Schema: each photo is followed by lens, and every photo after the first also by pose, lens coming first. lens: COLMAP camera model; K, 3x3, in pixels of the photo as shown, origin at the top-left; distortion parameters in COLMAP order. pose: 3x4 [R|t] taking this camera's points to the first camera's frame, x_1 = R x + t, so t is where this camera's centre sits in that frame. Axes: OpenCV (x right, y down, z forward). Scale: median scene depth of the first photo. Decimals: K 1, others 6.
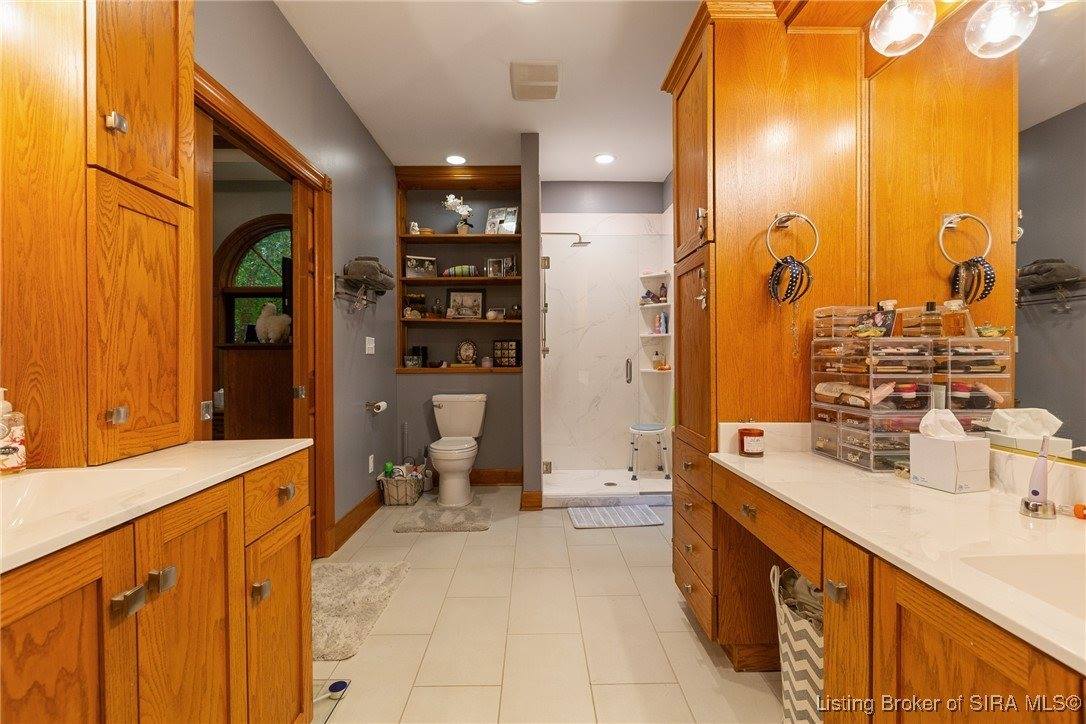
lens RADIAL K [[484.9, 0, 543.4], [0, 484.9, 359.7], [0, 0, 1]] dist [-0.005613, 0.001287]
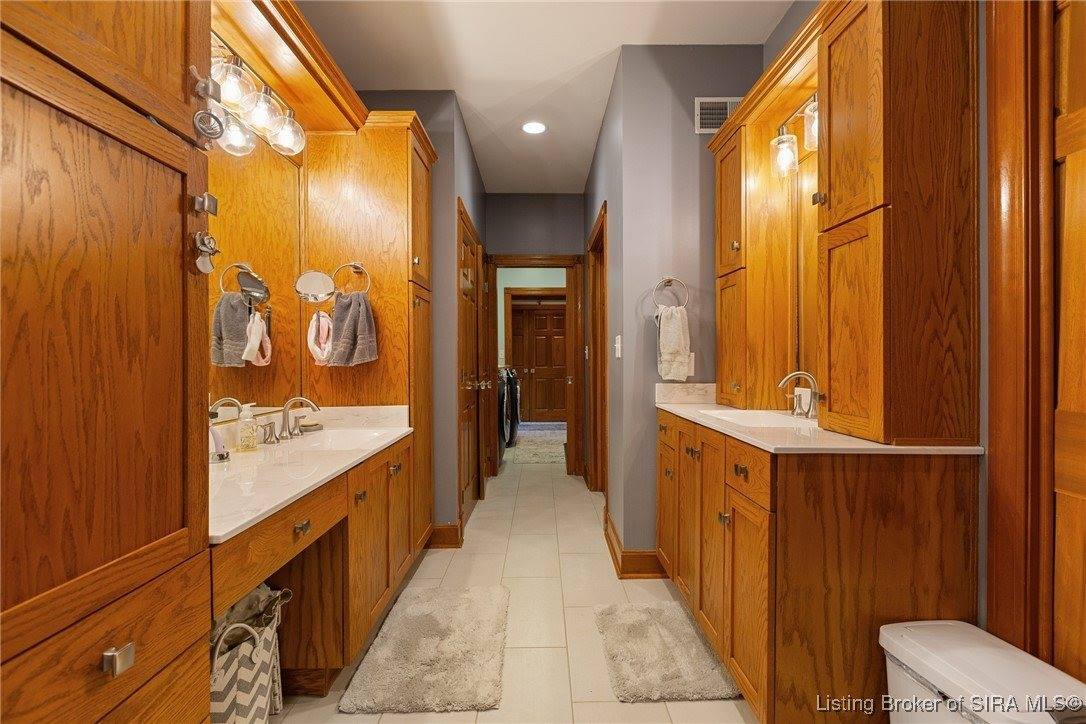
lens RADIAL K [[484.9, 0, 543.2], [0, 484.9, 362.5], [0, 0, 1]] dist [-0.005613, 0.001287]
pose [[-0.999913, 0.007662, 0.010722, -0.052568], [0.007785, 0.999904, 0.011504, -0.013192], [-0.010633, 0.011586, -0.999876, 2.206182]]
